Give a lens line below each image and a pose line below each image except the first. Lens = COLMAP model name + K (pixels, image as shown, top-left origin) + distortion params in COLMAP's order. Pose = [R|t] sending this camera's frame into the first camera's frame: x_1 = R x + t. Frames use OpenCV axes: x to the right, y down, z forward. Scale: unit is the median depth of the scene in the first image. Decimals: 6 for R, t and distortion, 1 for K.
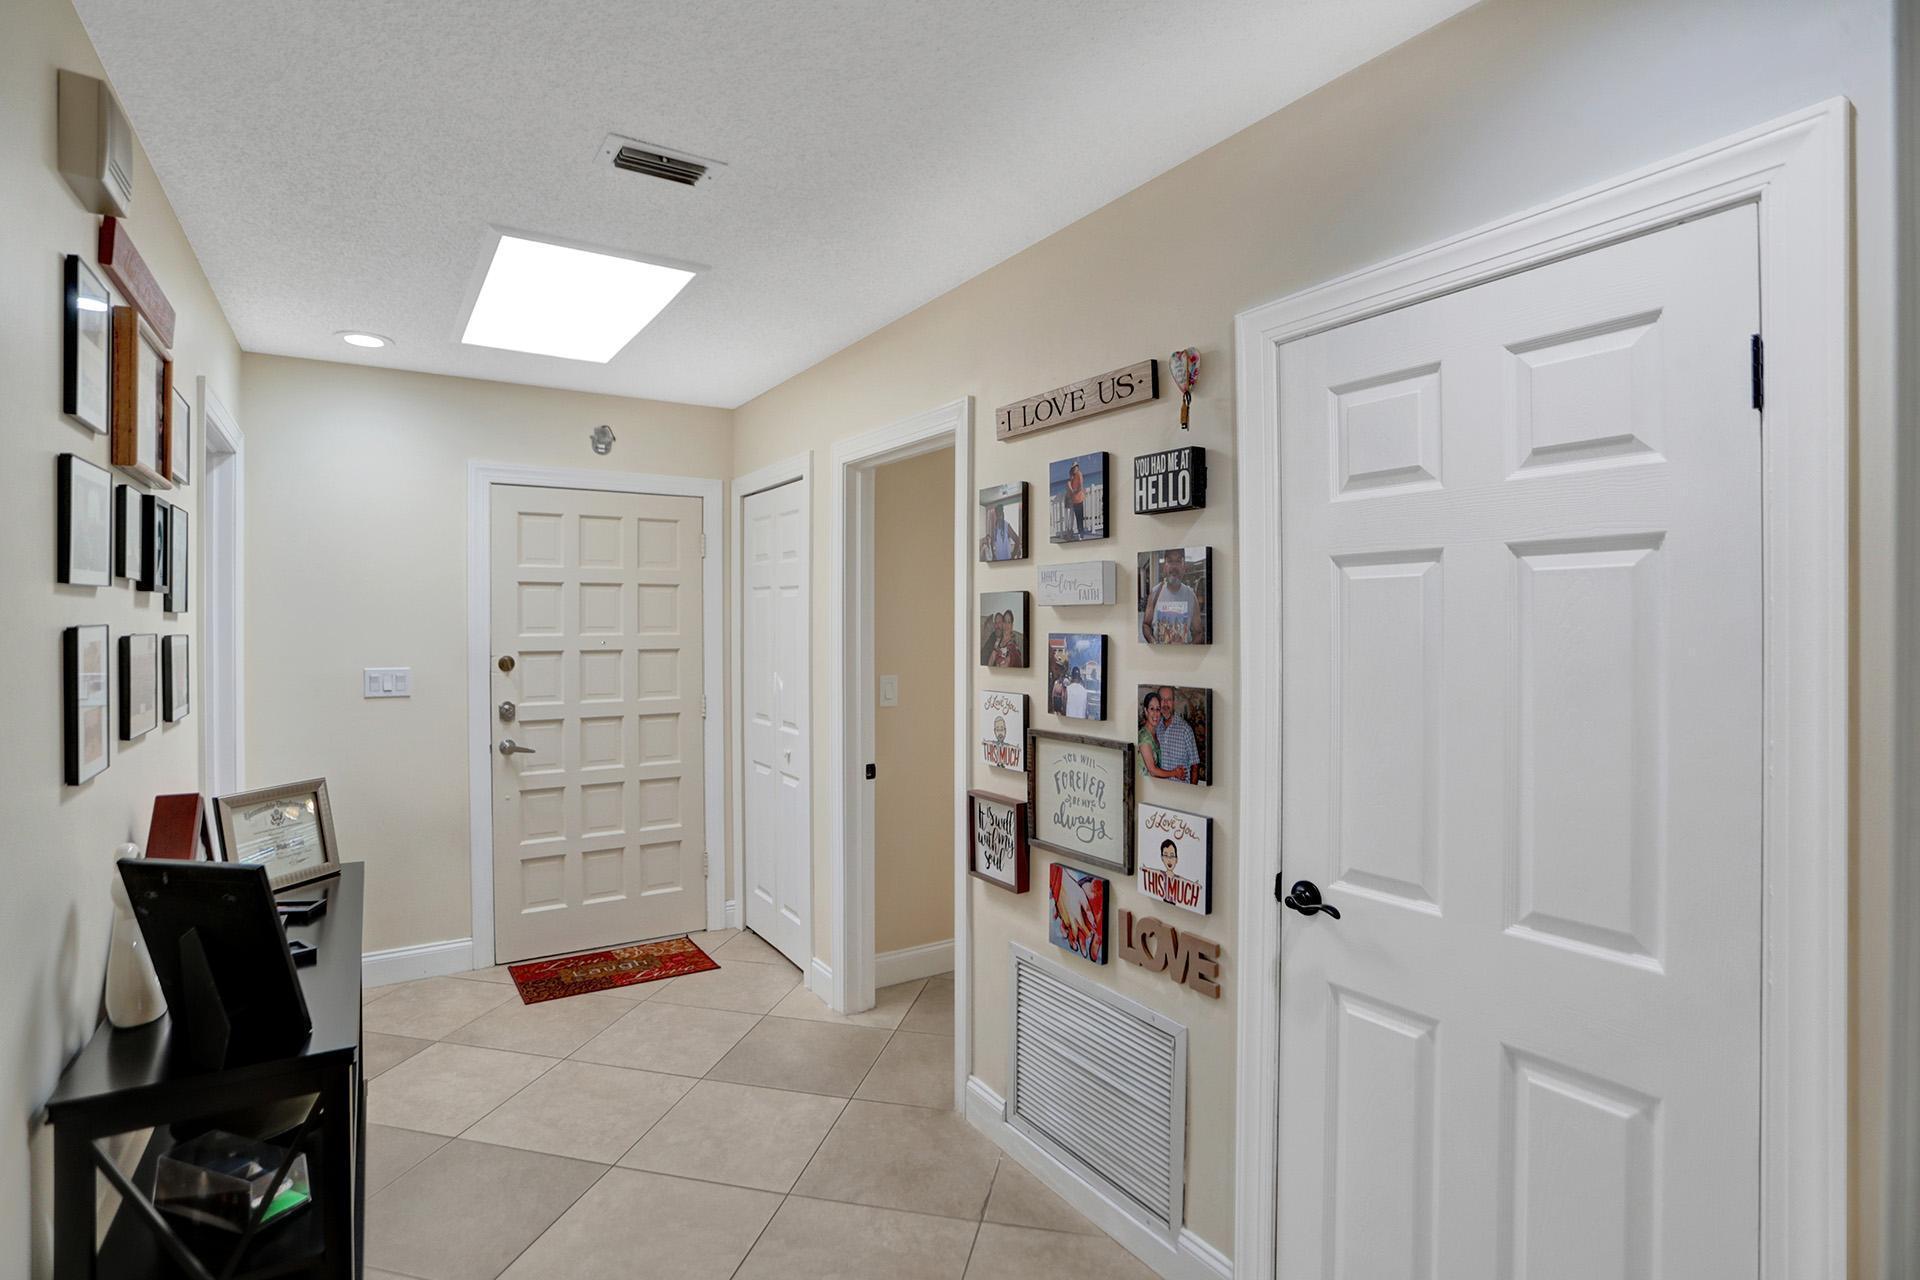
lens RADIAL K [[959.8, 0, 966.6], [0, 959.8, 626.8], [0, 0, 1]] dist [-0.050668, 0.008666]
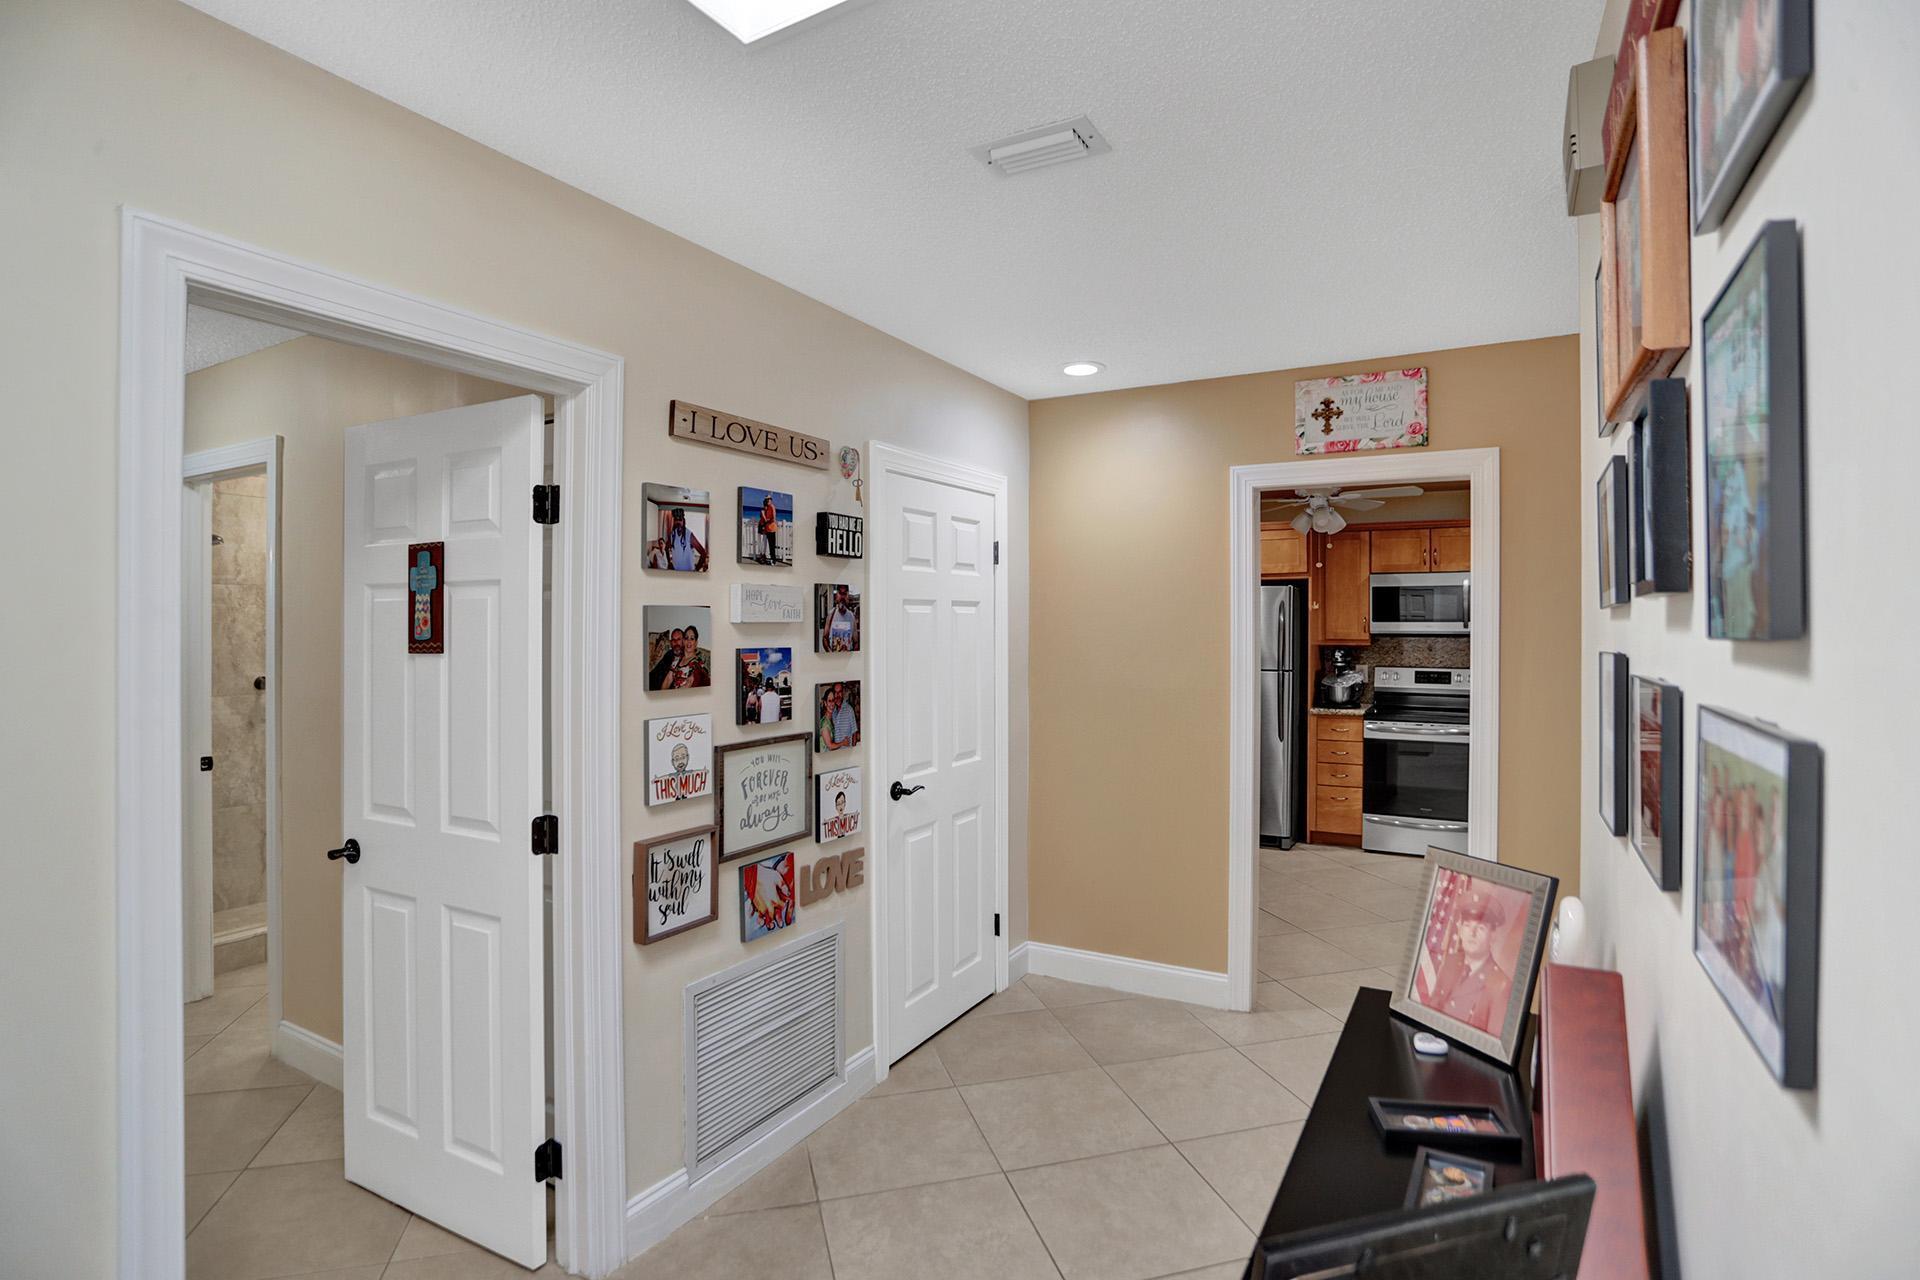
lens RADIAL K [[959.8, 0, 962.2], [0, 959.8, 633.3], [0, 0, 1]] dist [-0.050668, 0.008666]
pose [[-0.461041, -0.003150, 0.887373, -0.999857], [0.009544, 0.999918, 0.008508, -0.017256], [-0.887328, 0.012392, -0.460973, 1.333727]]
